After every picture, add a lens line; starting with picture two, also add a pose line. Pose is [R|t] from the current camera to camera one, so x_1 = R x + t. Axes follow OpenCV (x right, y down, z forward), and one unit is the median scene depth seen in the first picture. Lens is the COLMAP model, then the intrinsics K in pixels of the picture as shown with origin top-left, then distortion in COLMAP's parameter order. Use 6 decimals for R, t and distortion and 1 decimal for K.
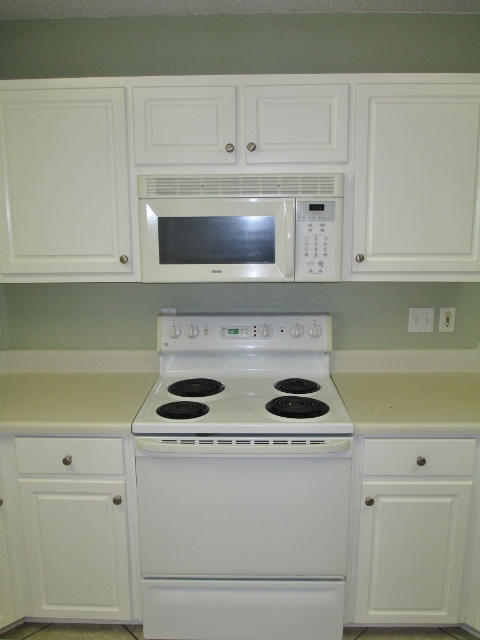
lens RADIAL K [[566.6, 0, 240.0], [0, 566.6, 320.0], [0, 0, 1]] dist [-0.039202, -0.000076]
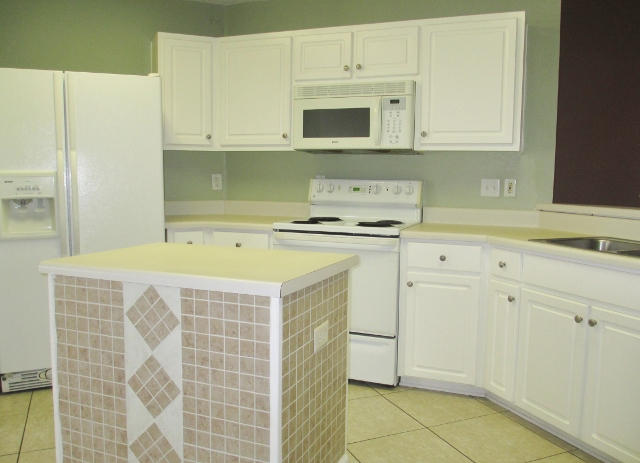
lens RADIAL K [[614.5, 0, 320.0], [0, 614.5, 231.5], [0, 0, 1]] dist [-0.011193, -0.008663]
pose [[0.934061, 0.049492, -0.353667, 0.560852], [-0.090143, 0.990956, -0.099401, 0.351983], [0.345549, 0.124728, 0.930075, -0.637102]]
